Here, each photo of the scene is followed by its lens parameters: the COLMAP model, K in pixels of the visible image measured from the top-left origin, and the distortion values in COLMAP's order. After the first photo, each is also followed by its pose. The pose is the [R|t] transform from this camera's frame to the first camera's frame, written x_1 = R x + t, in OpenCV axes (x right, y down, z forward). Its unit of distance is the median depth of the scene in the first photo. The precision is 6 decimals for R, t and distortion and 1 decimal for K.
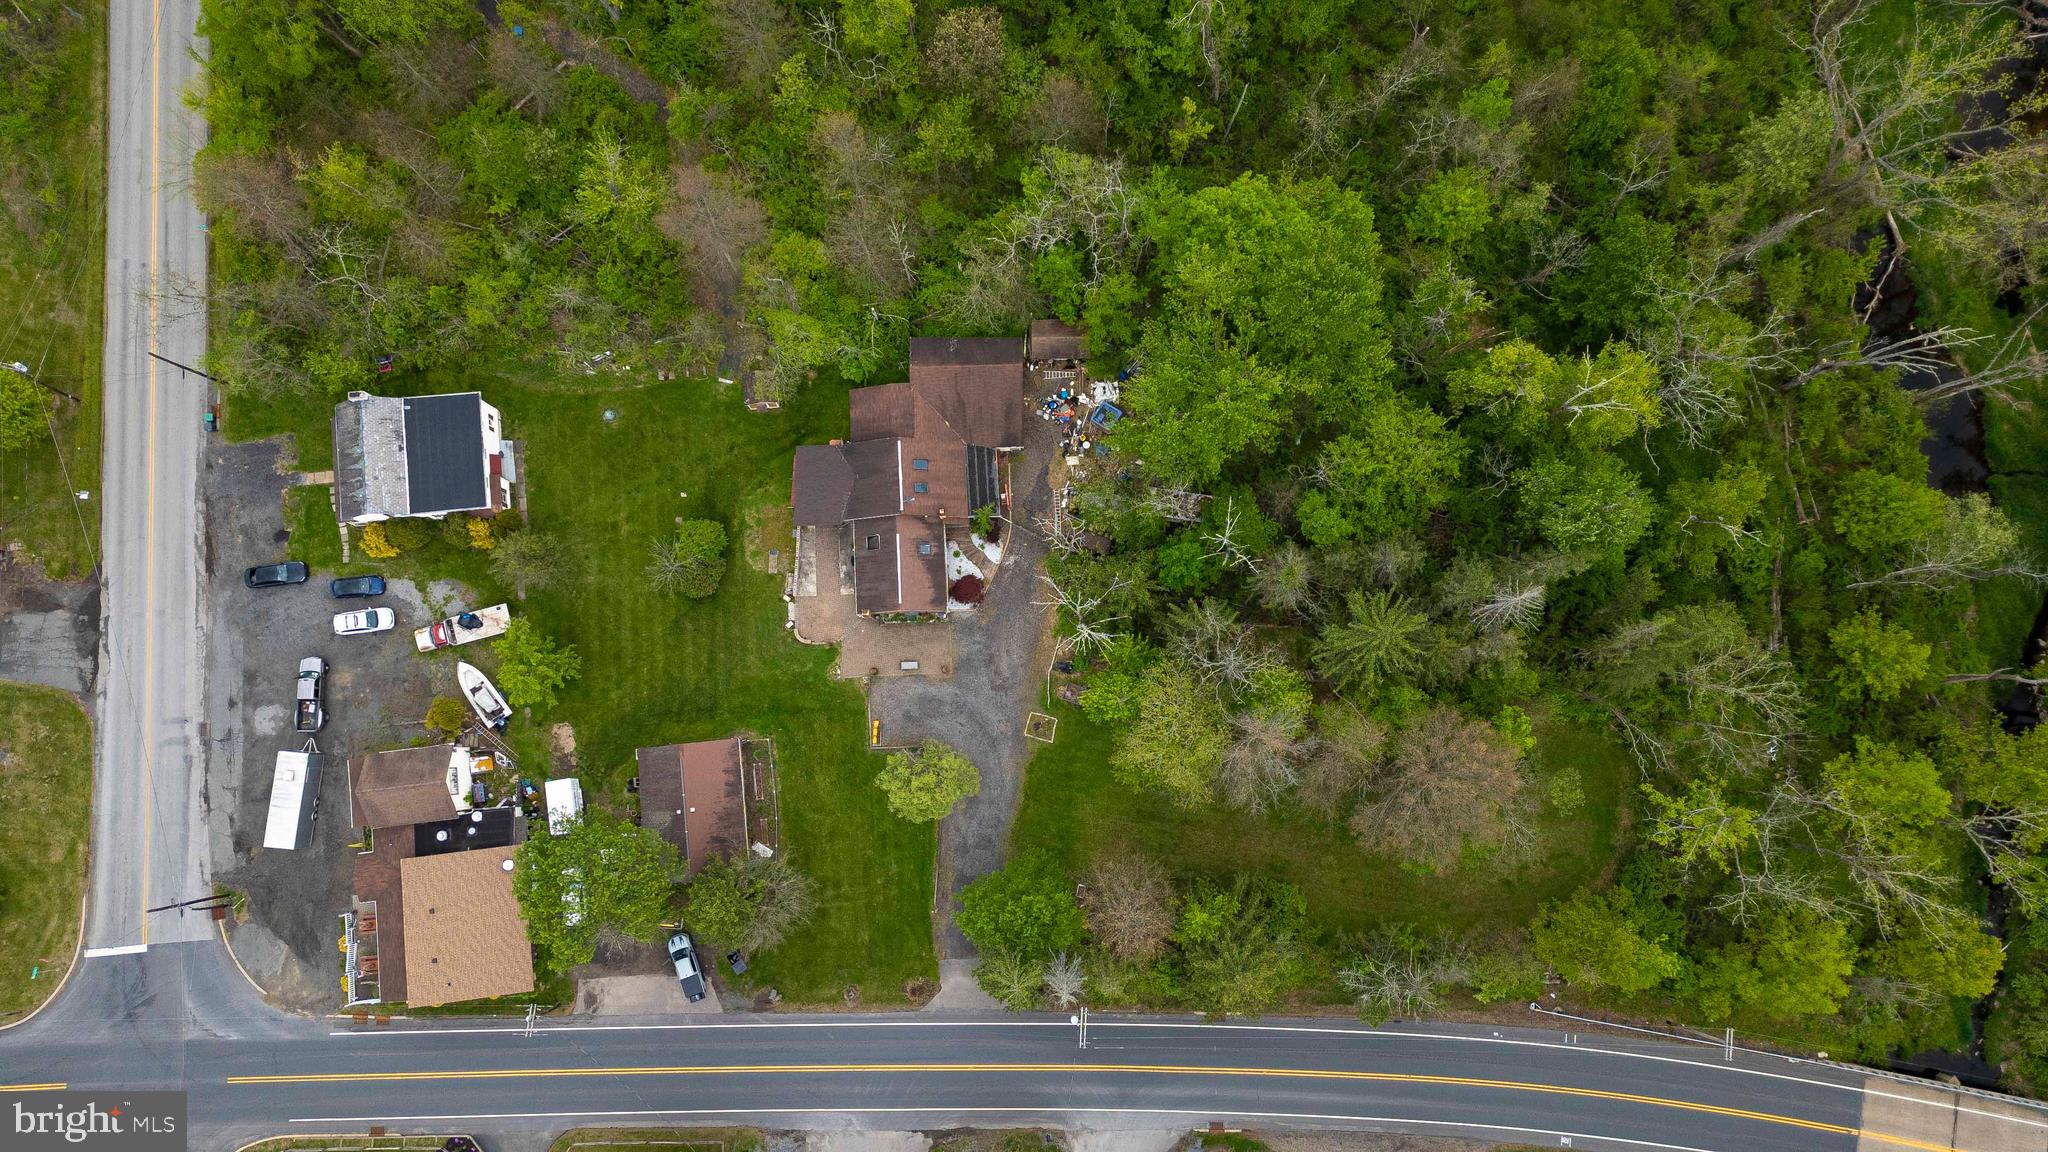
lens RADIAL K [[1419.5, 0, 1029.9], [0, 1419.5, 579.3], [0, 0, 1]] dist [0.067947, -0.052932]
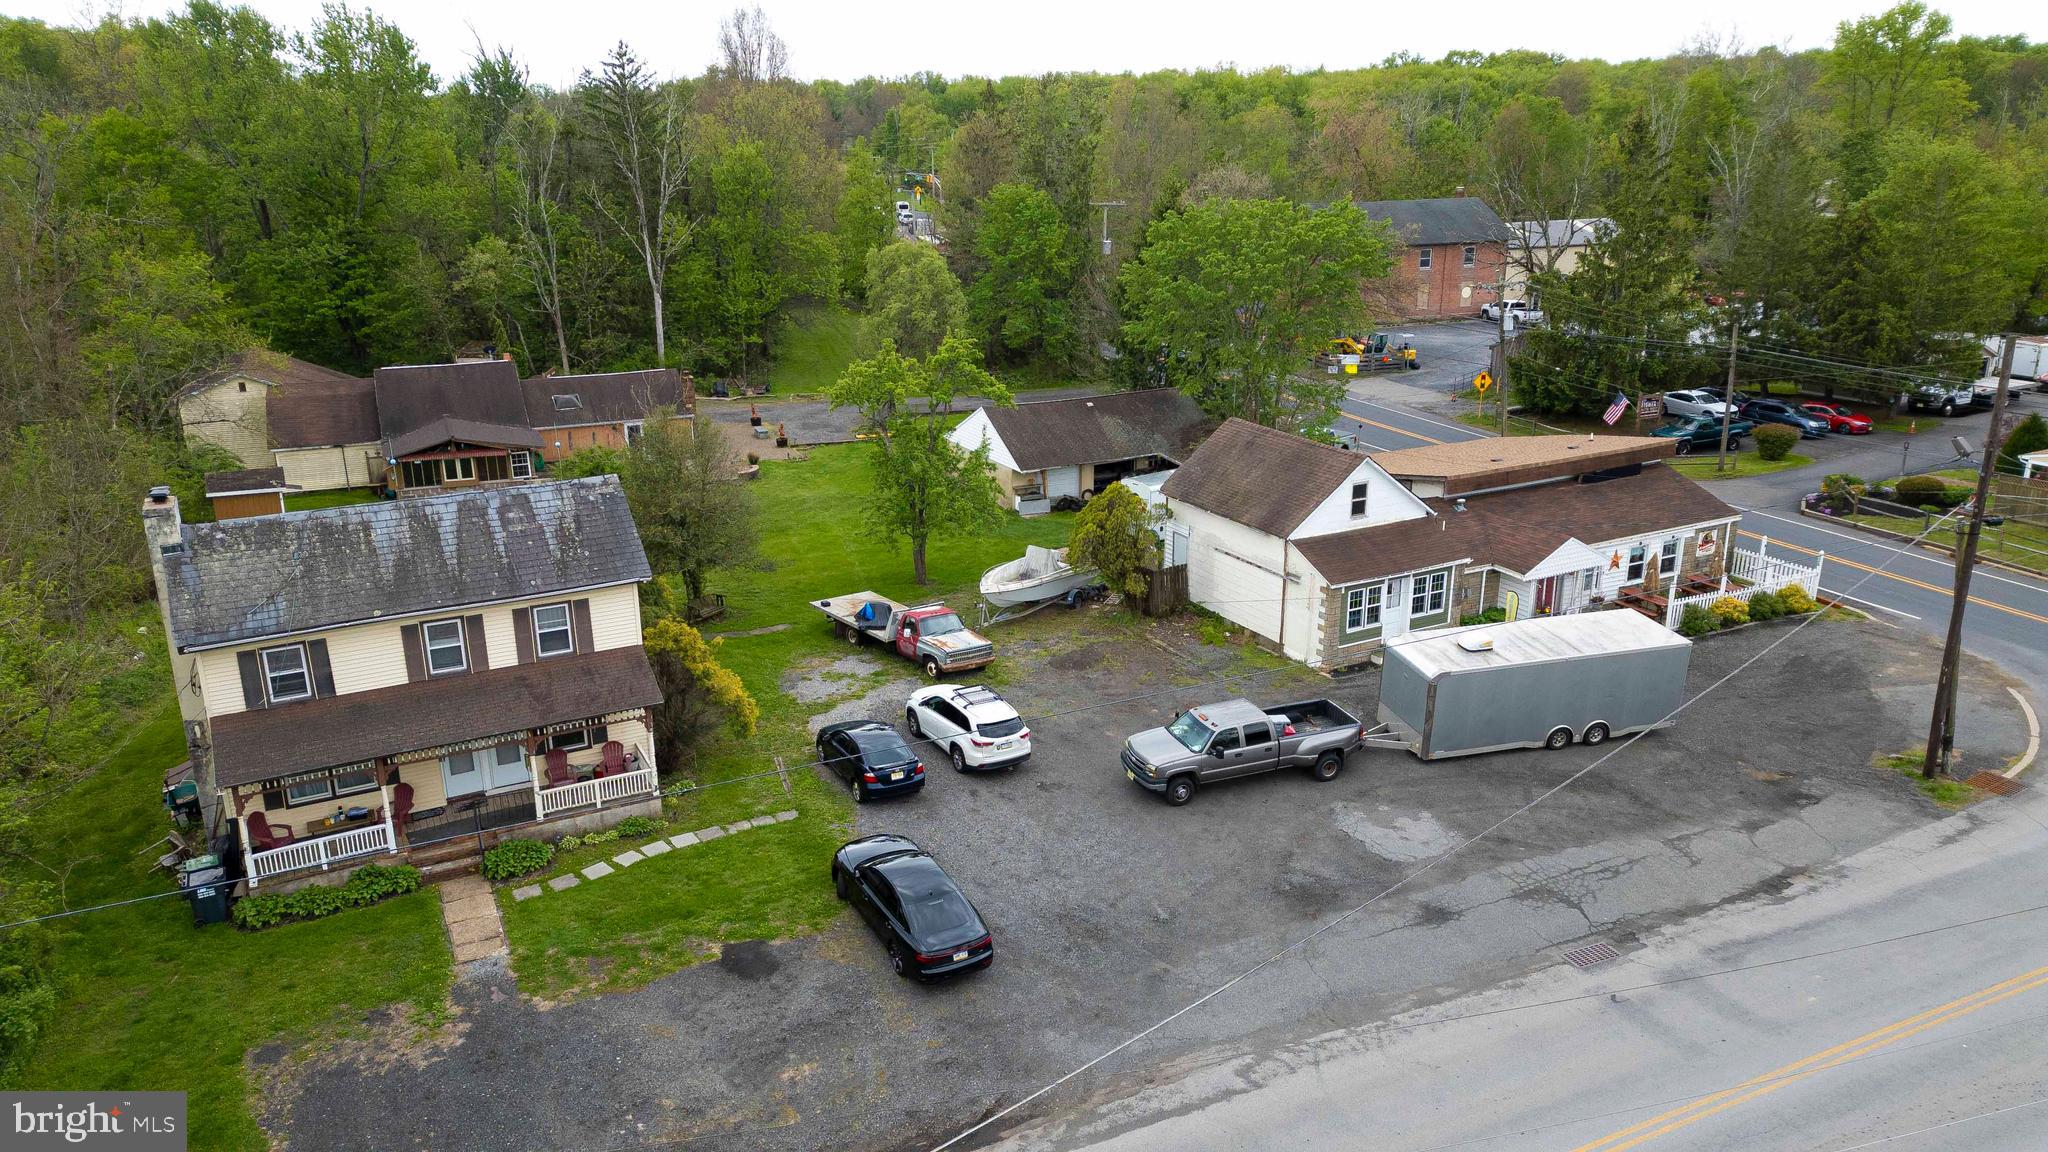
lens RADIAL K [[1419.5, 0, 1022.5], [0, 1419.5, 571.6], [0, 0, 1]] dist [0.067947, -0.052932]
pose [[-0.366279, -0.285564, 0.885603, -0.736296], [0.924545, -0.004143, 0.381050, -0.078700], [-0.105145, 0.958351, 0.265534, 0.883221]]
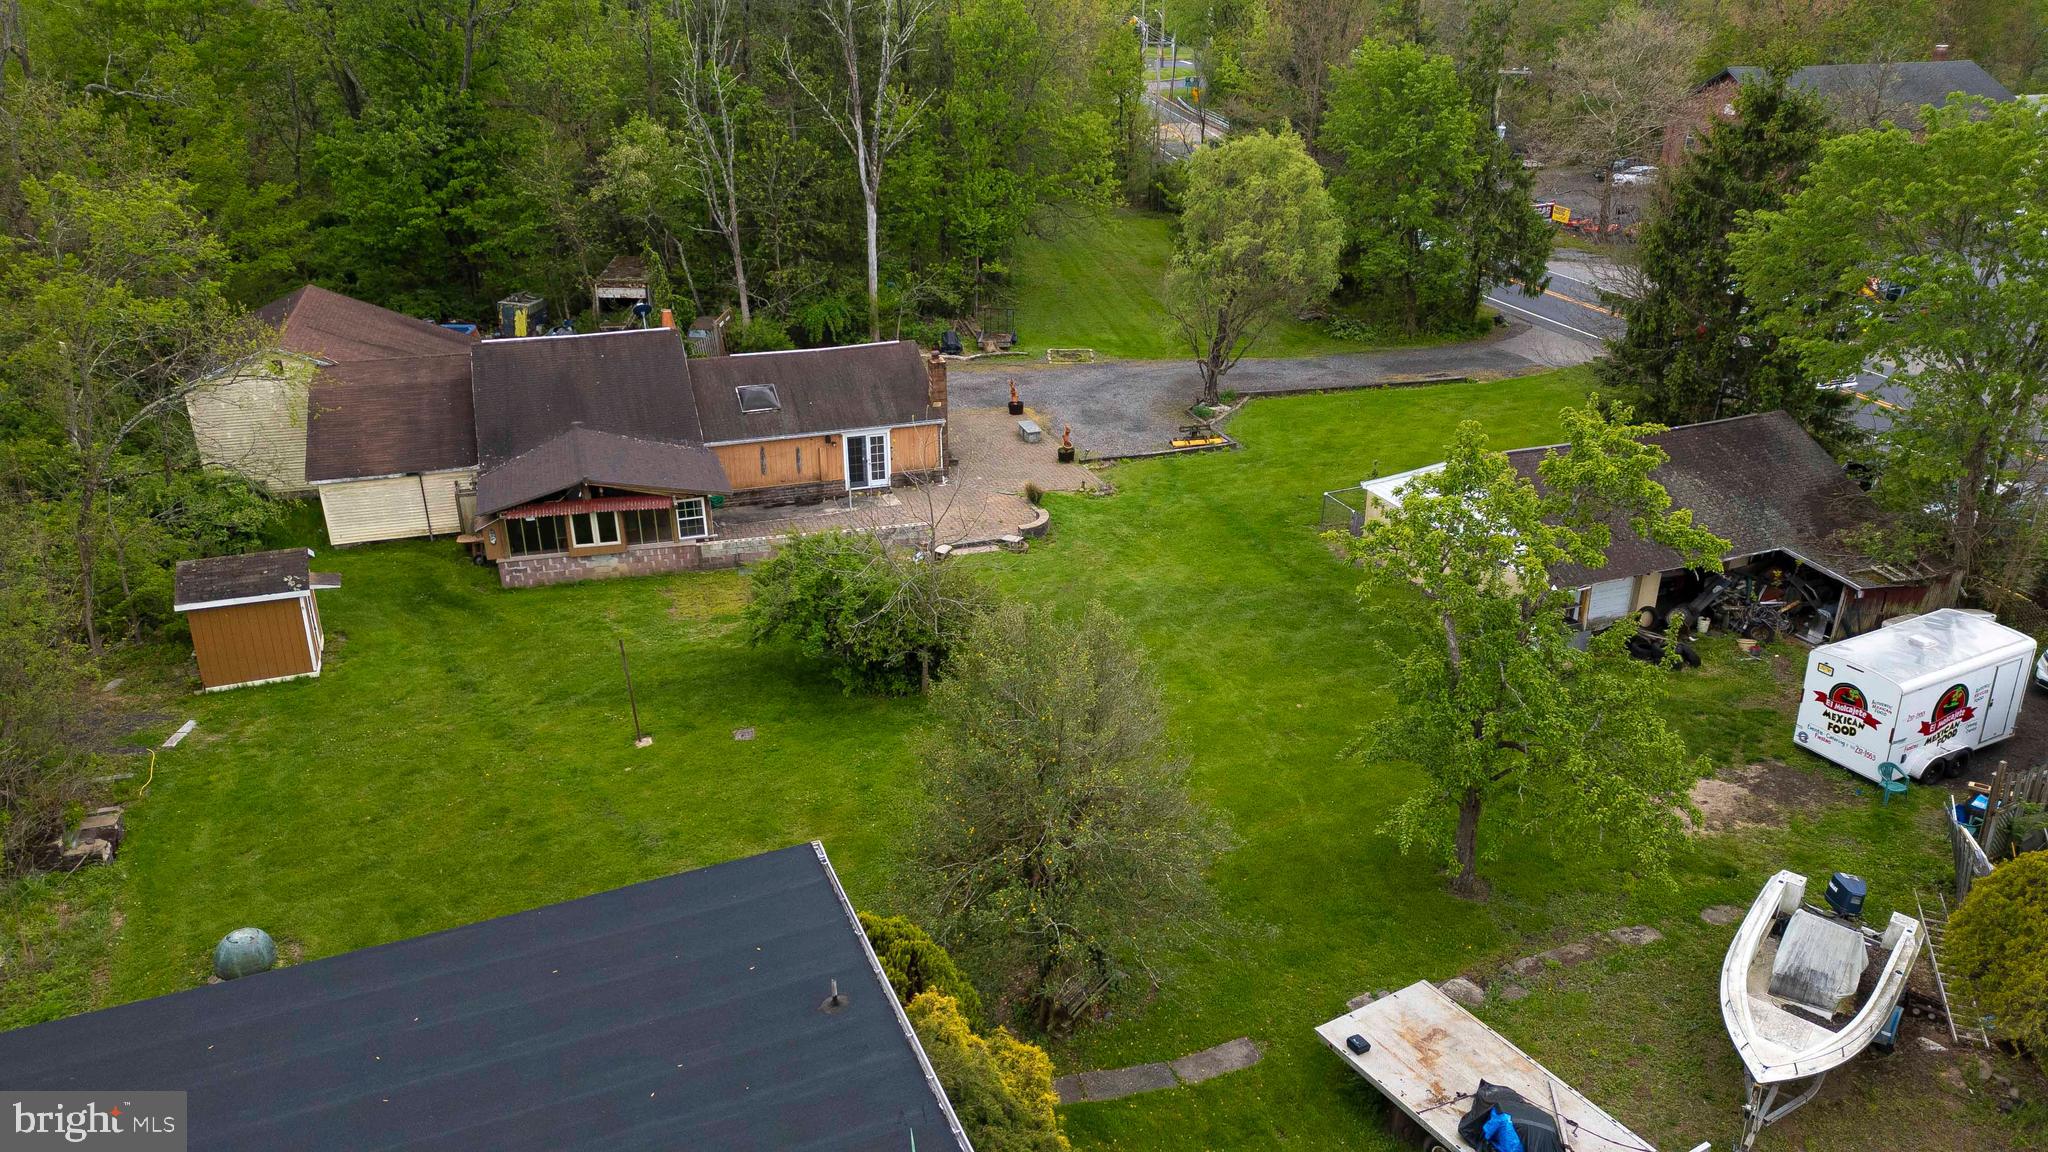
lens RADIAL K [[1419.5, 0, 1018.3], [0, 1419.5, 582.2], [0, 0, 1]] dist [0.067947, -0.052932]
pose [[-0.270168, -0.392616, 0.879126, -0.494243], [0.956148, -0.002152, 0.292877, -0.072224], [-0.113097, 0.919700, 0.375980, 0.886527]]
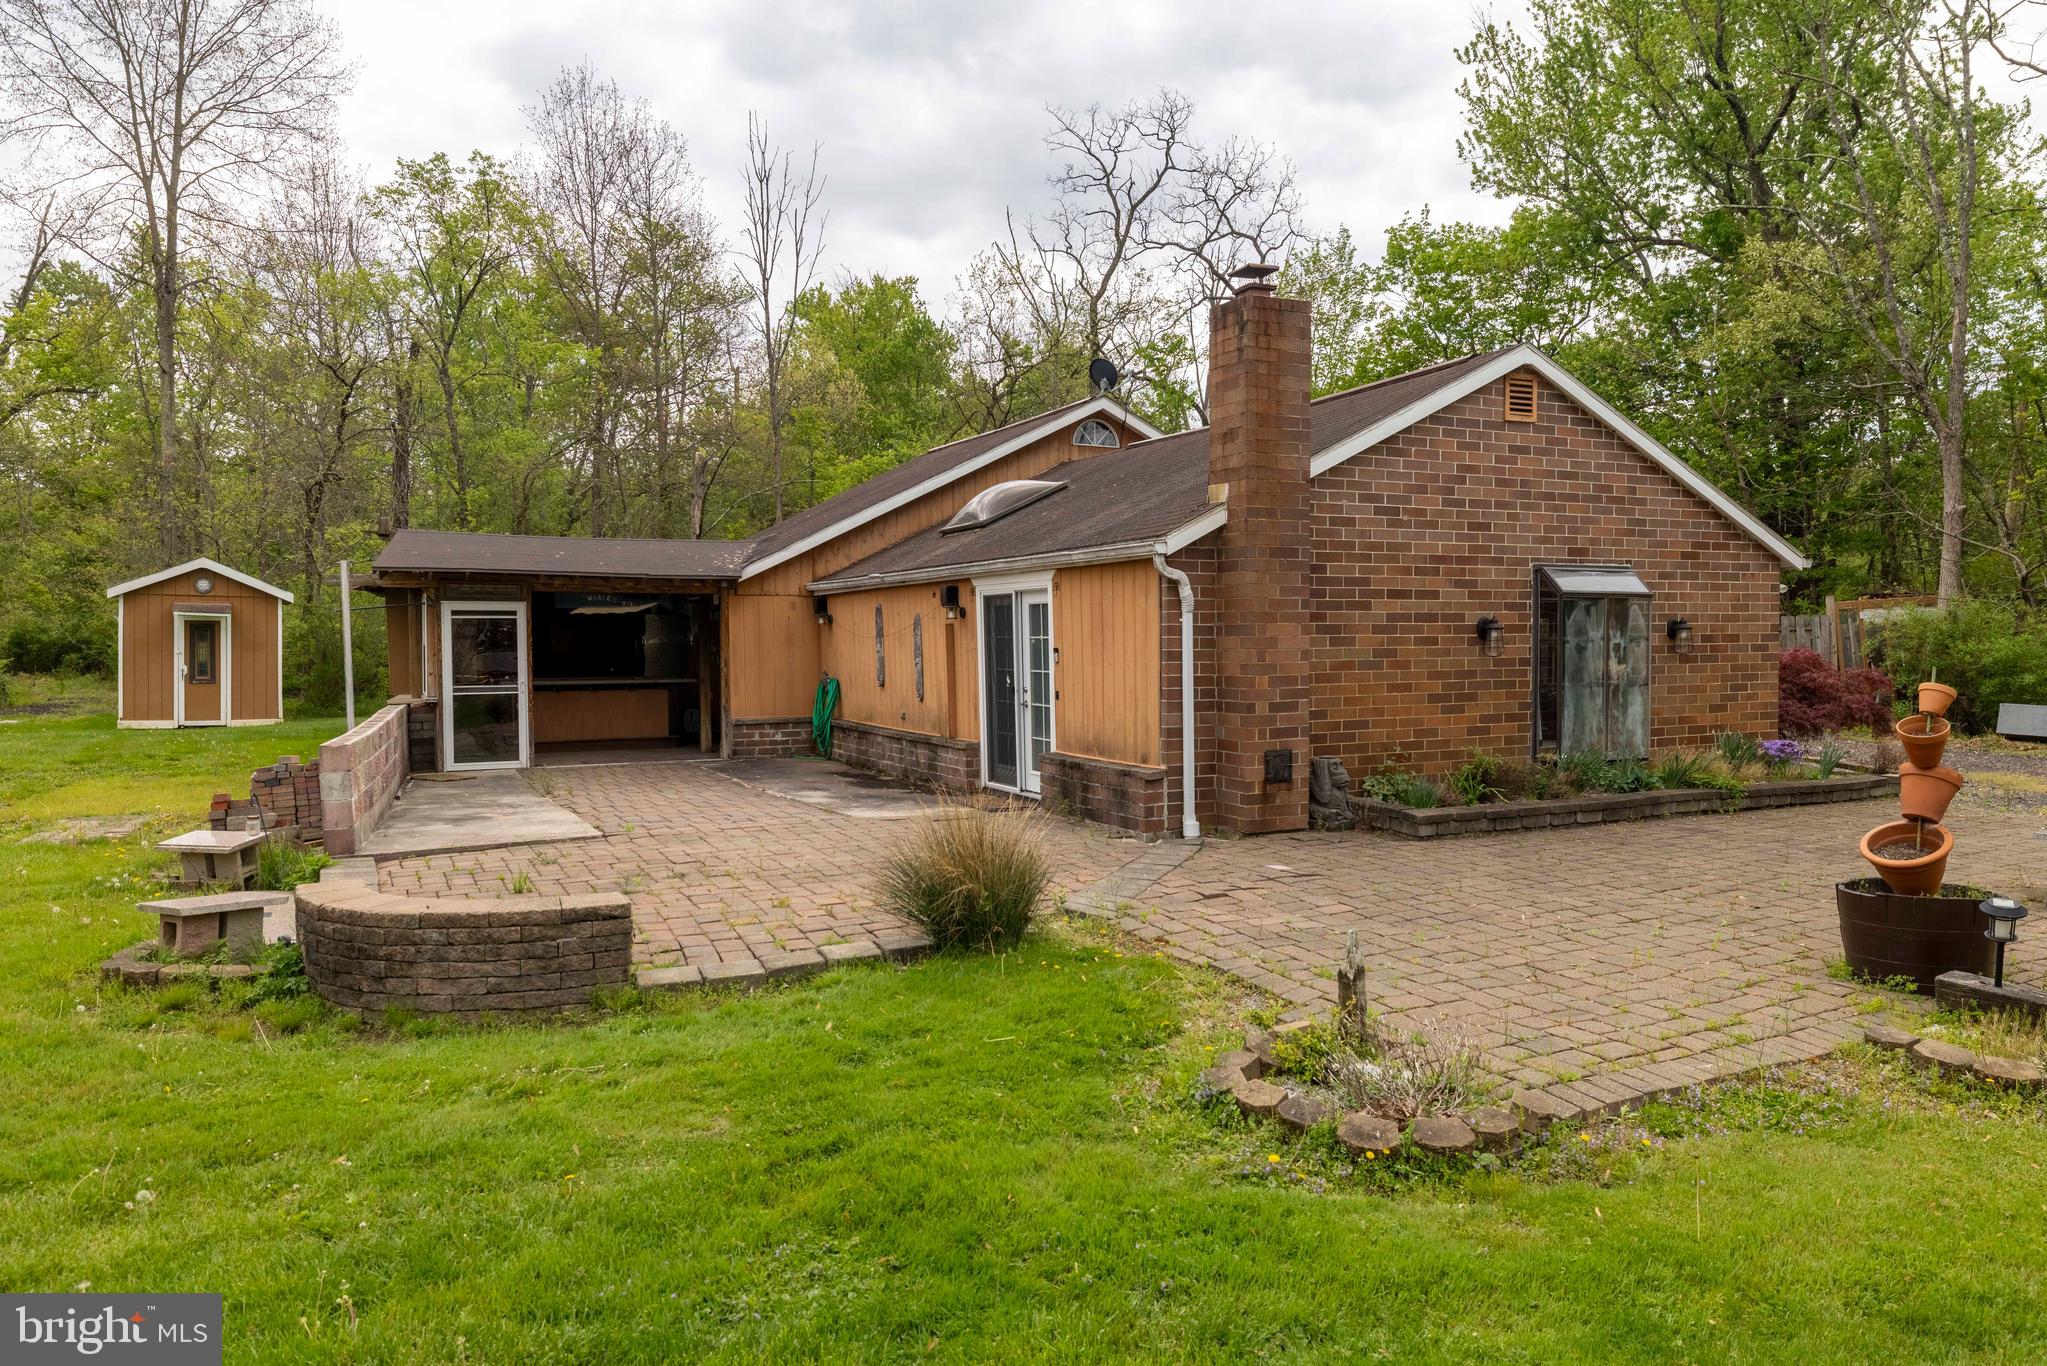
lens RADIAL K [[1369.4, 0, 1023.5], [0, 1369.4, 674.0], [0, 0, 1]] dist [-0.006087, -0.001304]
pose [[0.915227, -0.017046, 0.402579, -0.163650], [0.400926, 0.138288, -0.905613, 0.098742], [-0.040235, 0.990245, 0.133399, 0.993731]]
